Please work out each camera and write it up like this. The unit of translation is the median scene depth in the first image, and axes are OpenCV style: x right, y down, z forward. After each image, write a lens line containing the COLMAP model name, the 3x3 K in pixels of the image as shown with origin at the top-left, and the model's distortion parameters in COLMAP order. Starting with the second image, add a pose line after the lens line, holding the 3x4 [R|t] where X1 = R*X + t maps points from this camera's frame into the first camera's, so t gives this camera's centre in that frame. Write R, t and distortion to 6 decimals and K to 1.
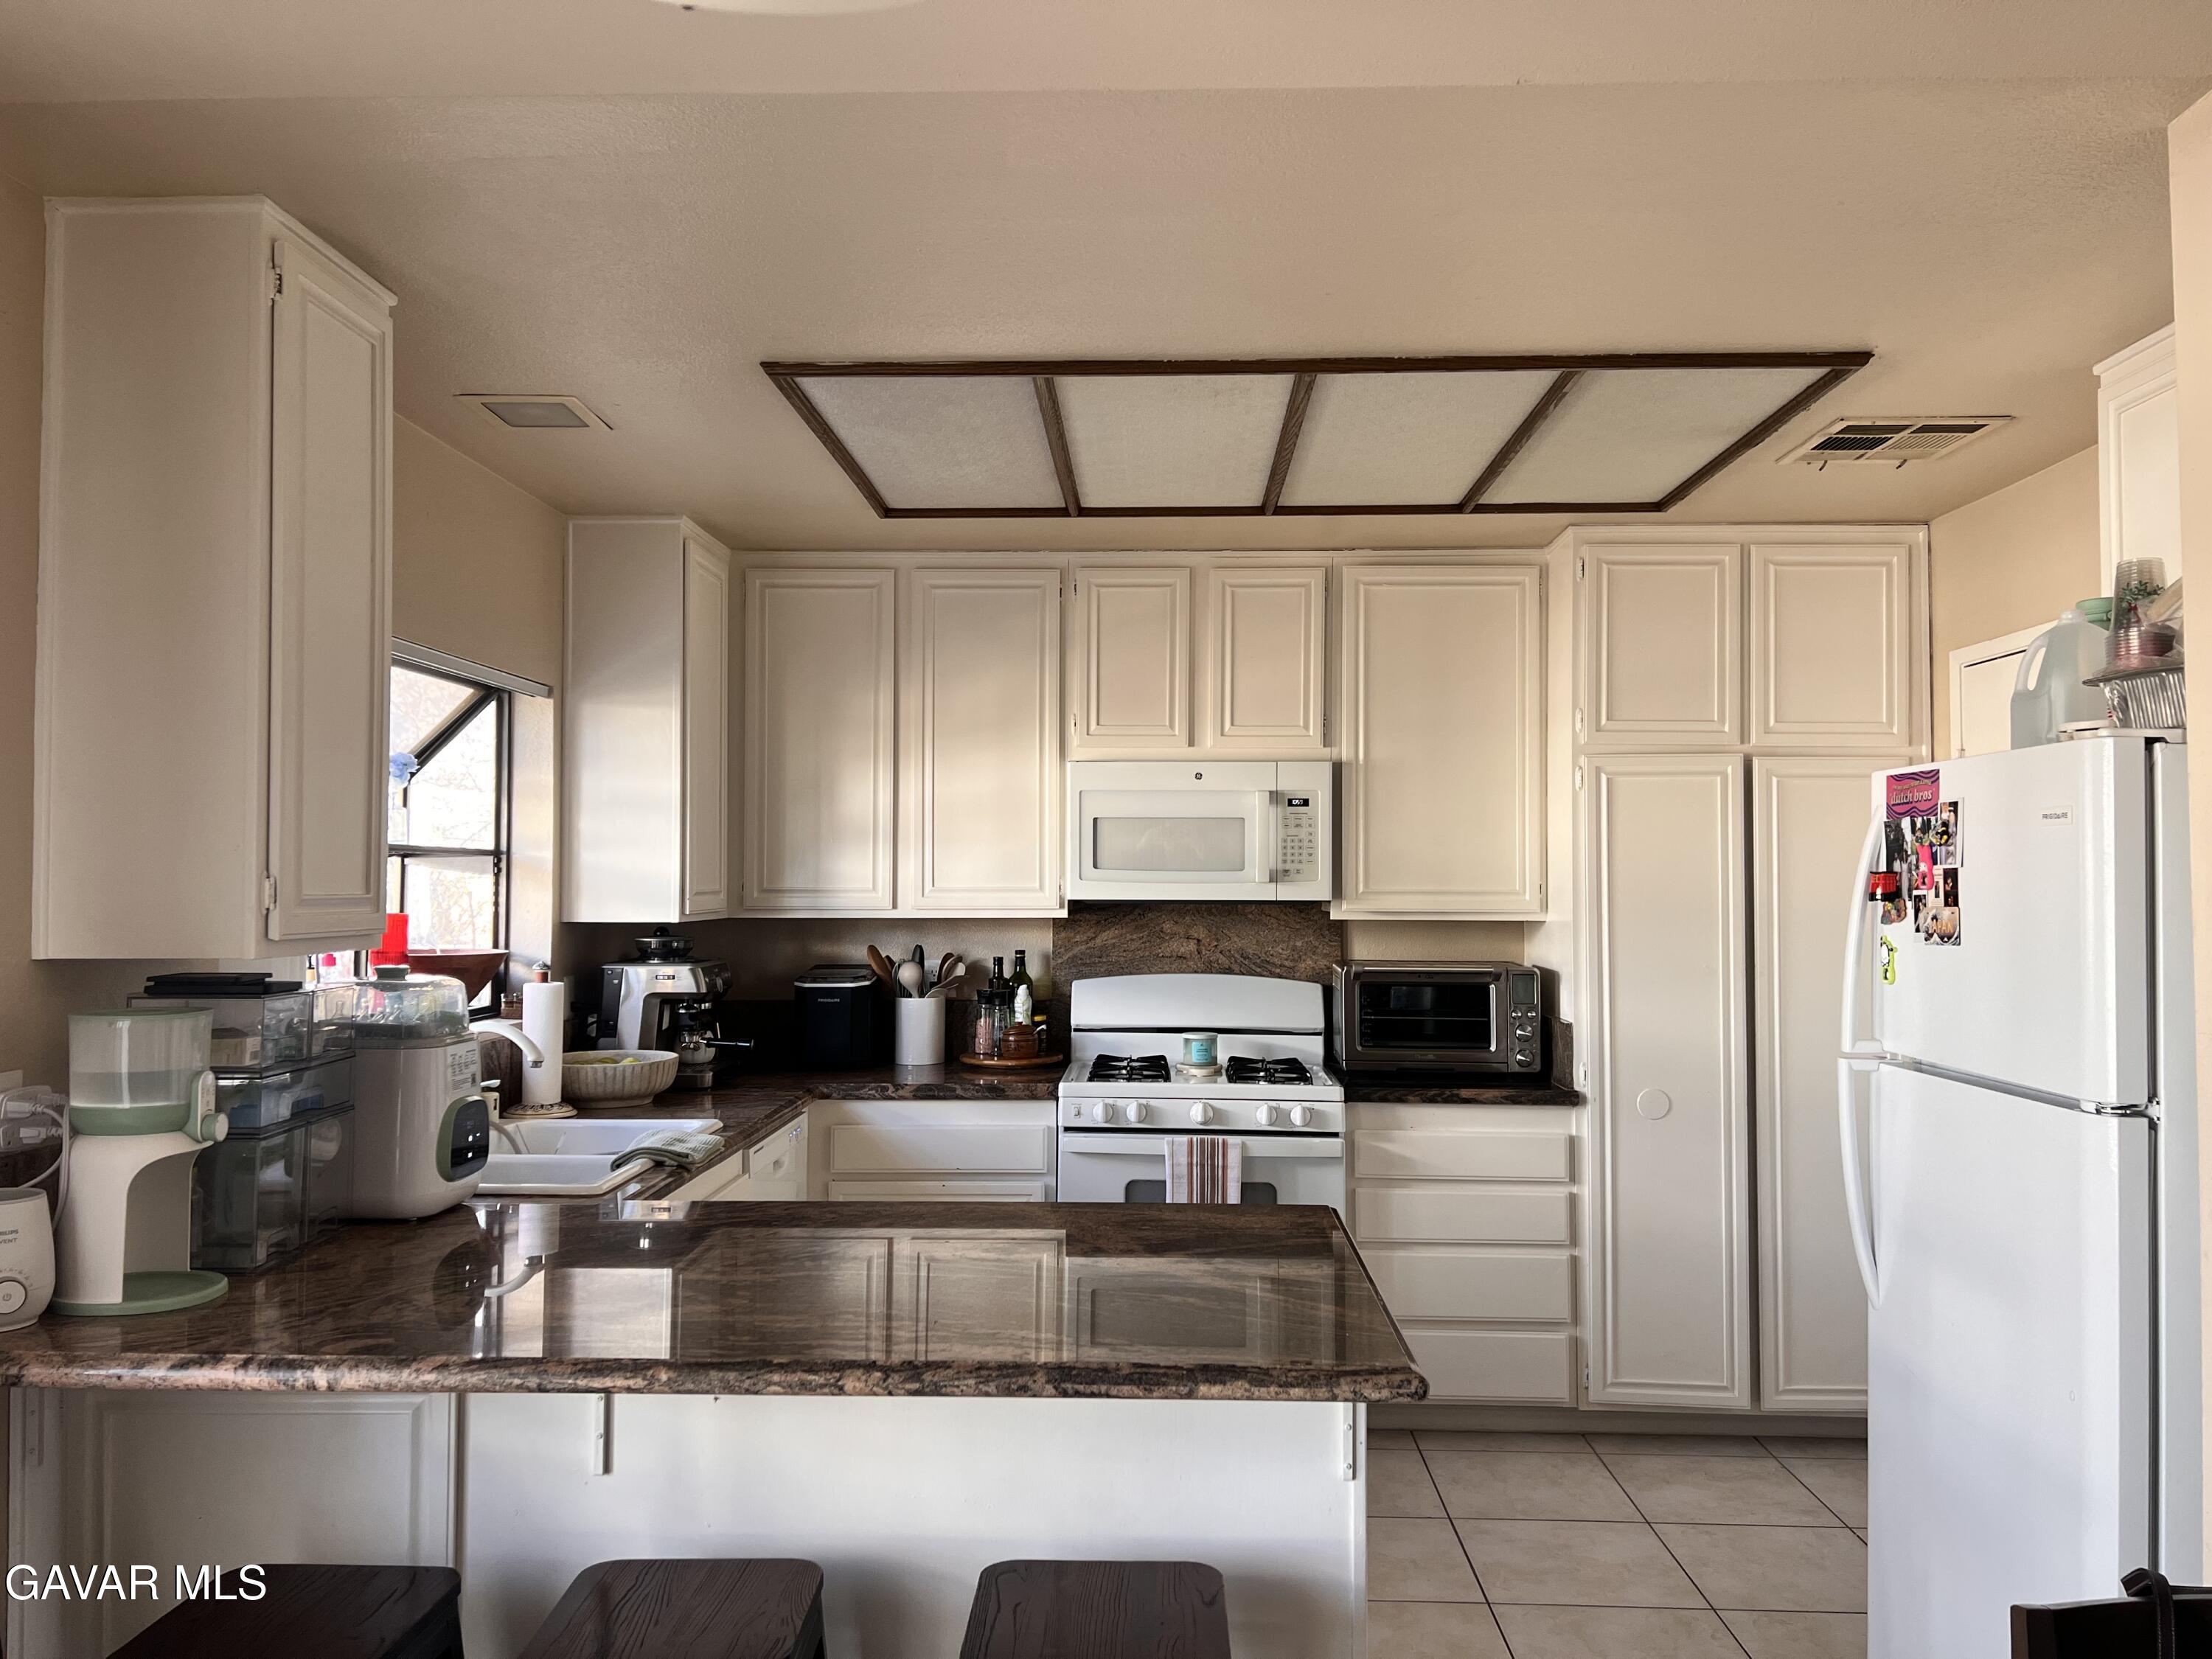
lens RADIAL K [[1619.7, 0, 1106.0], [0, 1619.7, 829.5], [0, 0, 1]] dist [0.094040, -0.000151]
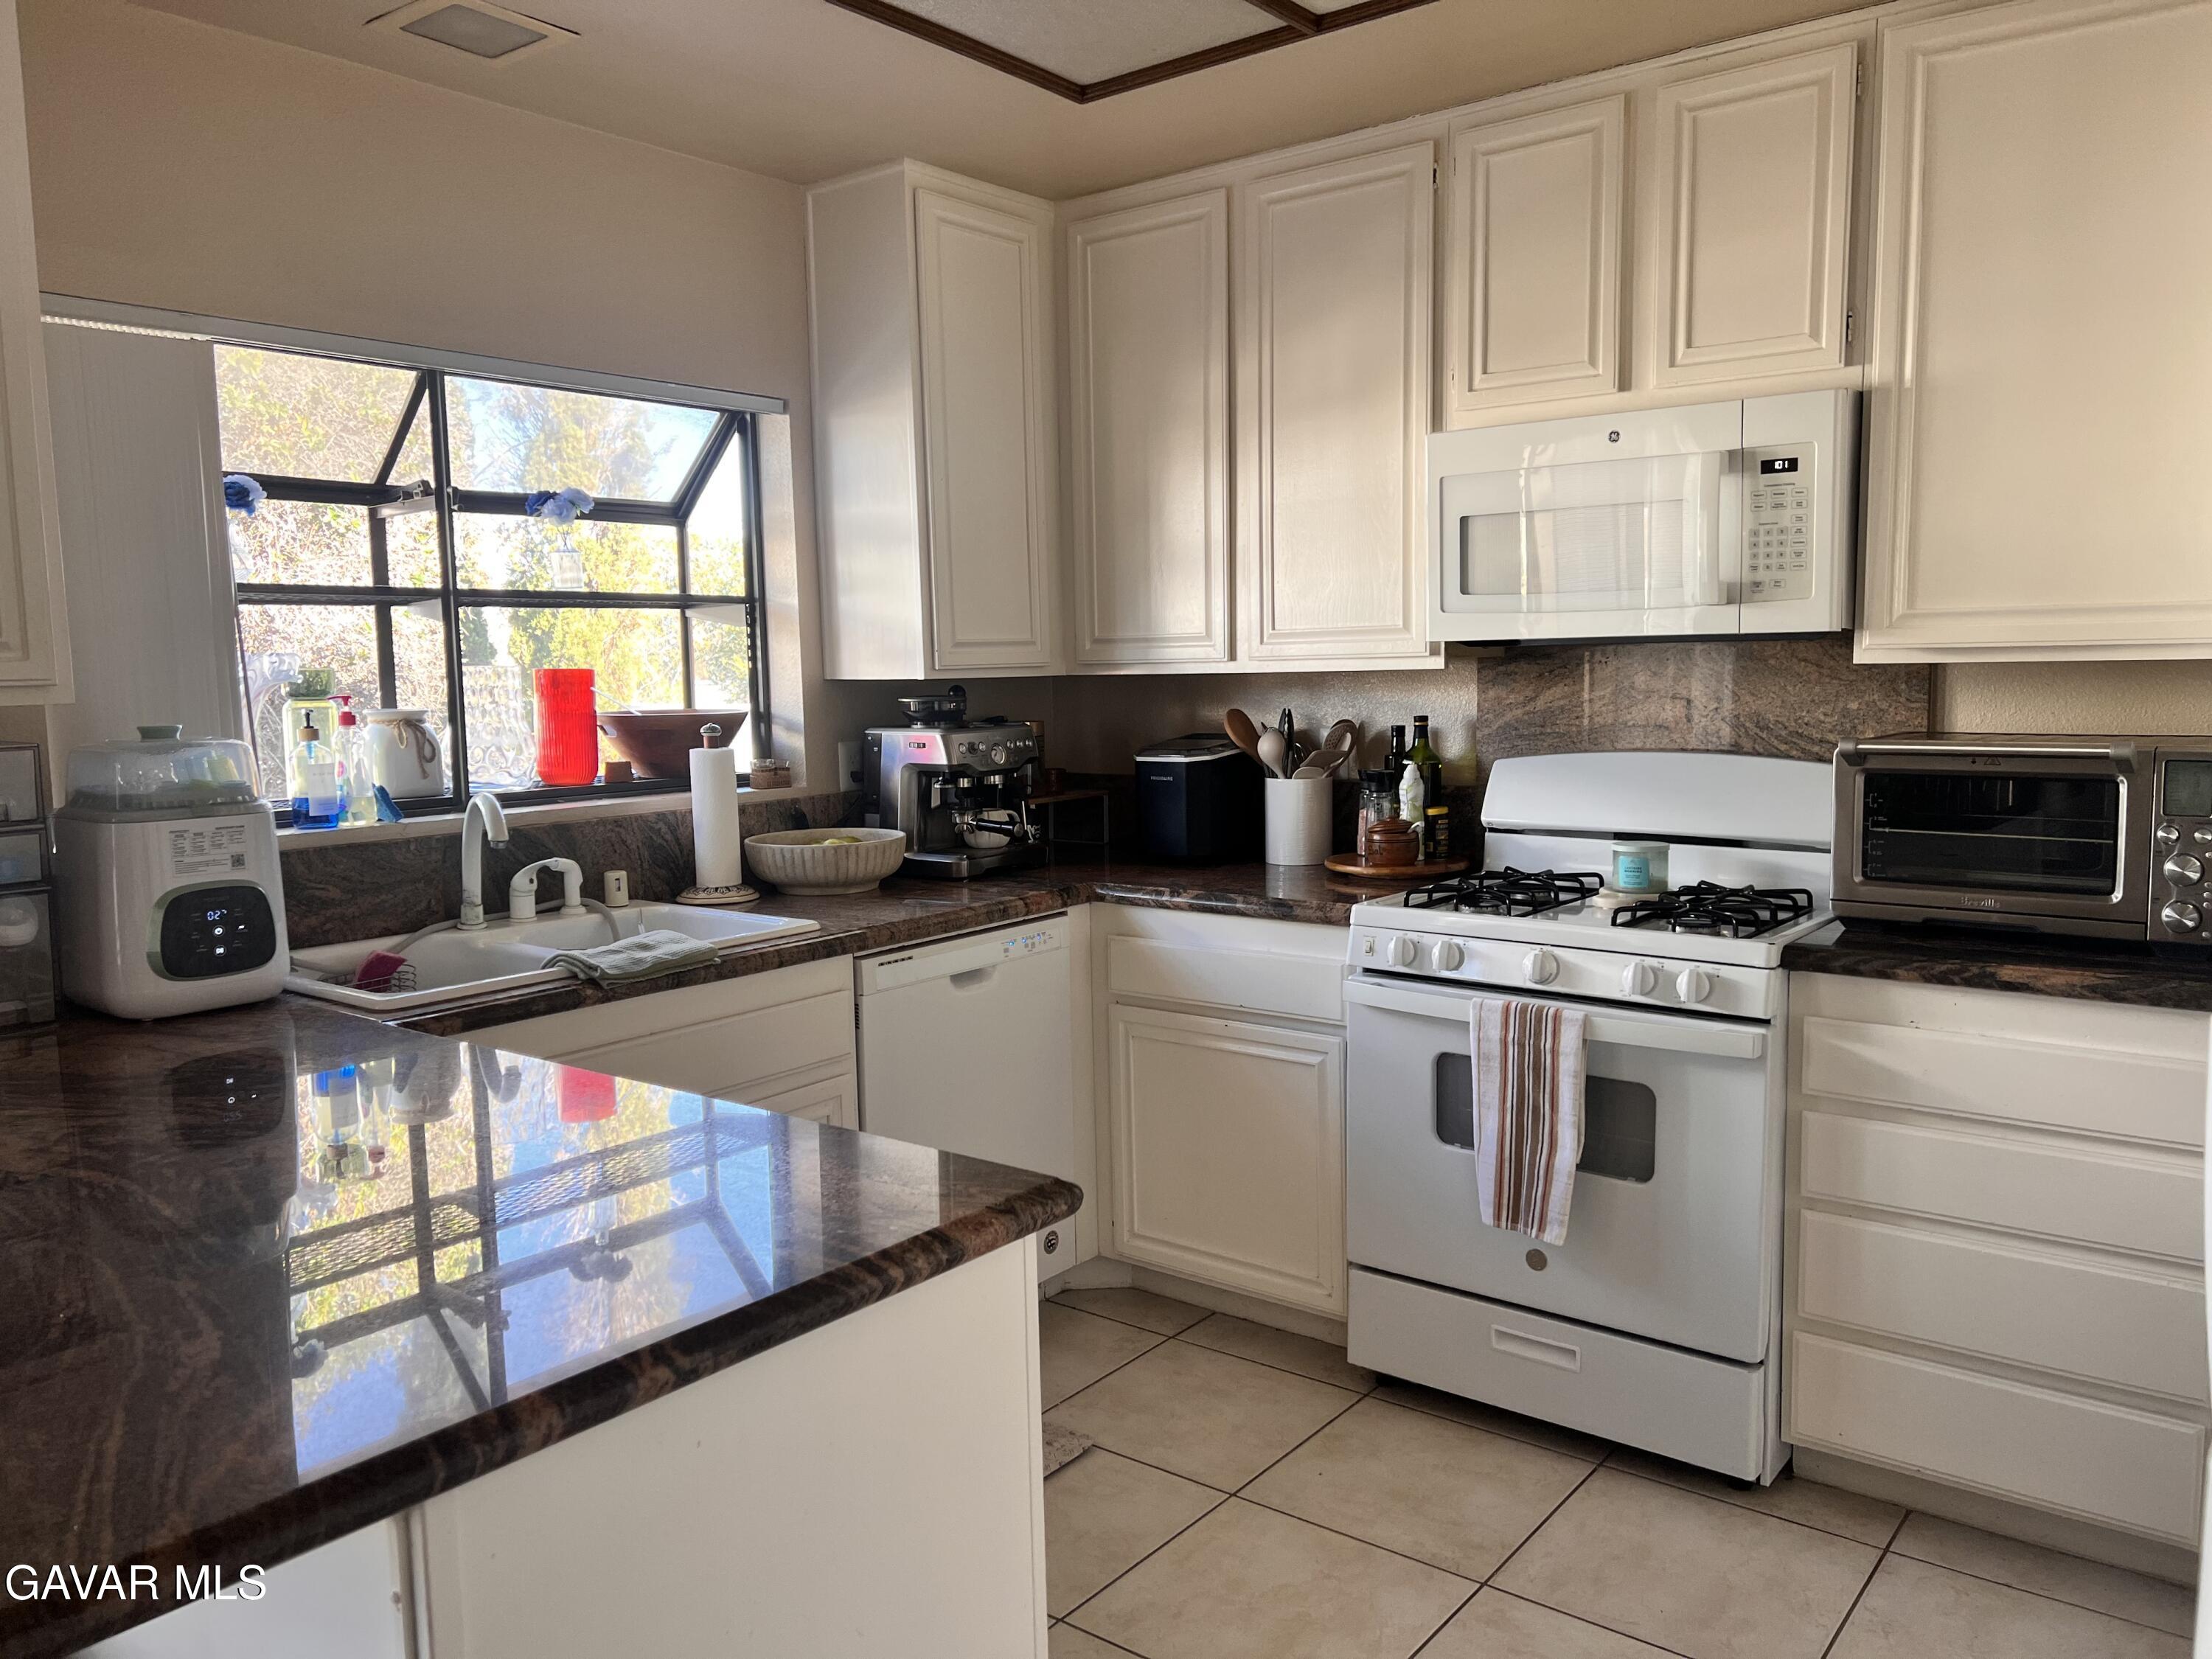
lens RADIAL K [[1665.5, 0, 1106.0], [0, 1665.5, 829.5], [0, 0, 1]] dist [0.044169, -0.001033]
pose [[0.806525, 0.042777, -0.589651, 0.287618], [0.038765, 0.991406, 0.124947, 0.028723], [0.589928, -0.123631, 0.797935, 0.346815]]
